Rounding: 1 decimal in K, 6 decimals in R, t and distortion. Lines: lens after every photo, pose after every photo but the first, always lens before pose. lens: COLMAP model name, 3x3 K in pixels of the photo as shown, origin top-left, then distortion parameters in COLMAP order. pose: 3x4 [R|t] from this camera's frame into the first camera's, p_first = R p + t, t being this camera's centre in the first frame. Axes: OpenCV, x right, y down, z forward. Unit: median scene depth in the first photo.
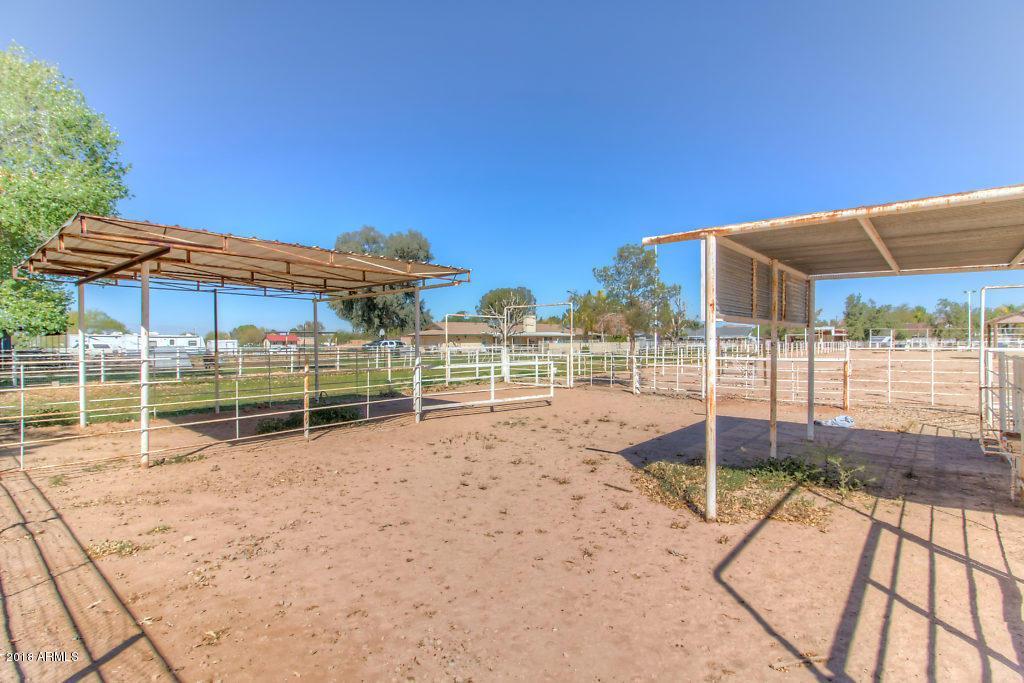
lens RADIAL K [[490.3, 0, 516.6], [0, 490.3, 341.7], [0, 0, 1]] dist [0.001668, 0.000436]
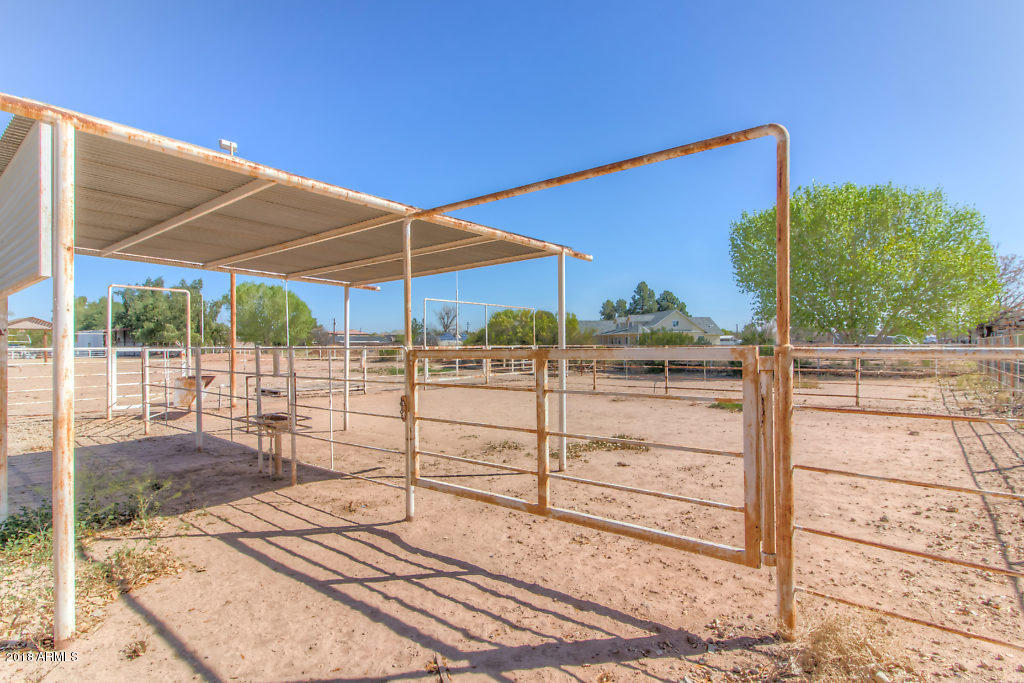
lens RADIAL K [[523.1, 0, 515.5], [0, 523.1, 346.8], [0, 0, 1]] dist [-0.003214, -0.001084]
pose [[-0.035917, 0.004681, 0.999344, -0.224850], [0.003701, 0.999983, -0.004551, 0.043370], [-0.999348, 0.003535, -0.035934, 0.563019]]
